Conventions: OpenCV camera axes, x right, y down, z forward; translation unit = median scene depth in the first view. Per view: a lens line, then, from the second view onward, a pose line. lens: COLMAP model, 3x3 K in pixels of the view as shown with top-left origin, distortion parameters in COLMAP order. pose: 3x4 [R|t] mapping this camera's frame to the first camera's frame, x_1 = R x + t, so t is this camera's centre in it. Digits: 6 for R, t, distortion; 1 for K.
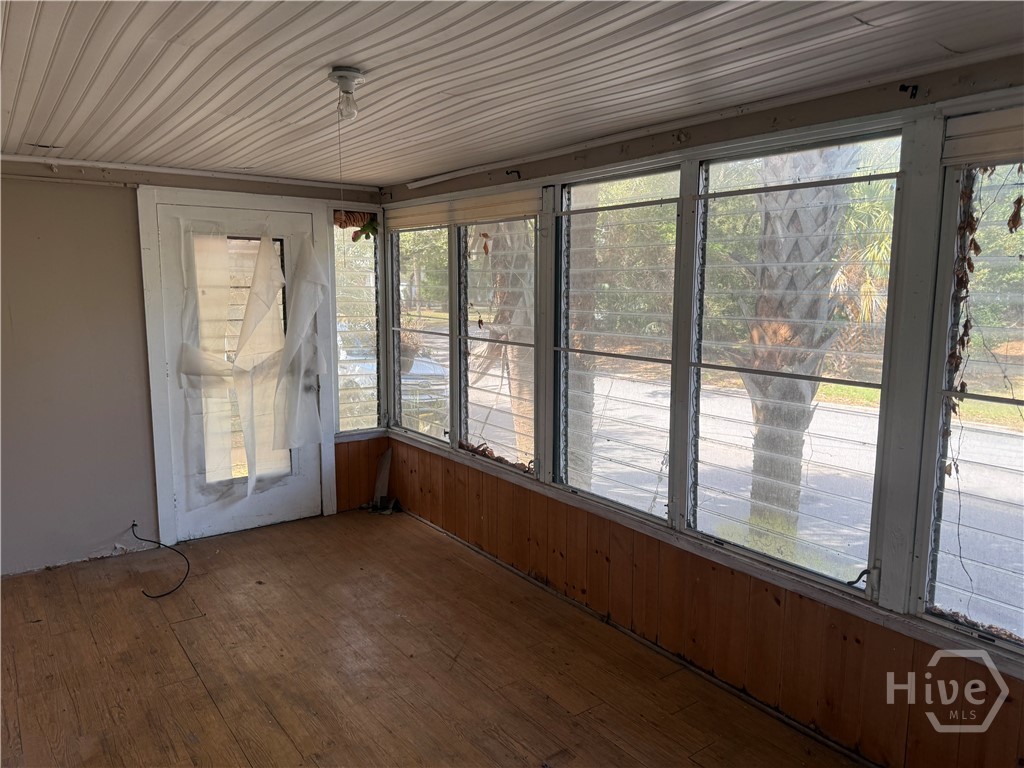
lens RADIAL K [[718.1, 0, 512.0], [0, 718.1, 384.0], [0, 0, 1]] dist [0.060280, -0.096004]
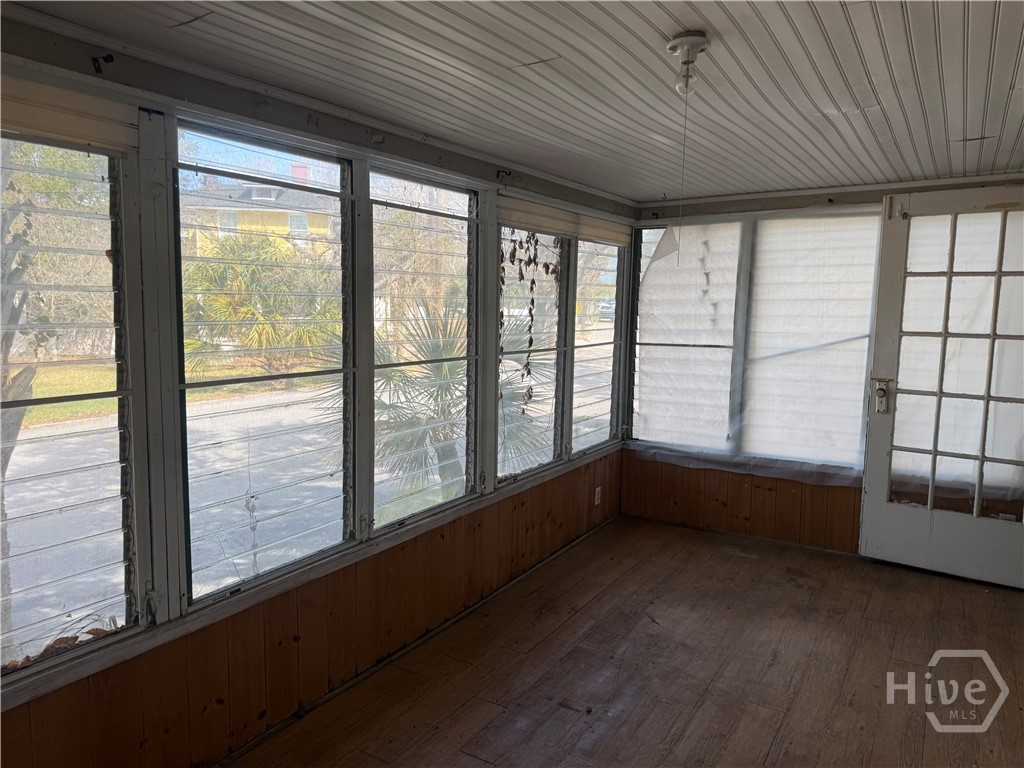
lens RADIAL K [[718.1, 0, 512.0], [0, 718.1, 384.0], [0, 0, 1]] dist [0.060280, -0.096004]
pose [[-0.377211, -0.112170, 0.919309, -0.738460], [0.117953, 0.978736, 0.167819, -0.147365], [-0.918585, 0.171739, -0.355959, 1.170694]]
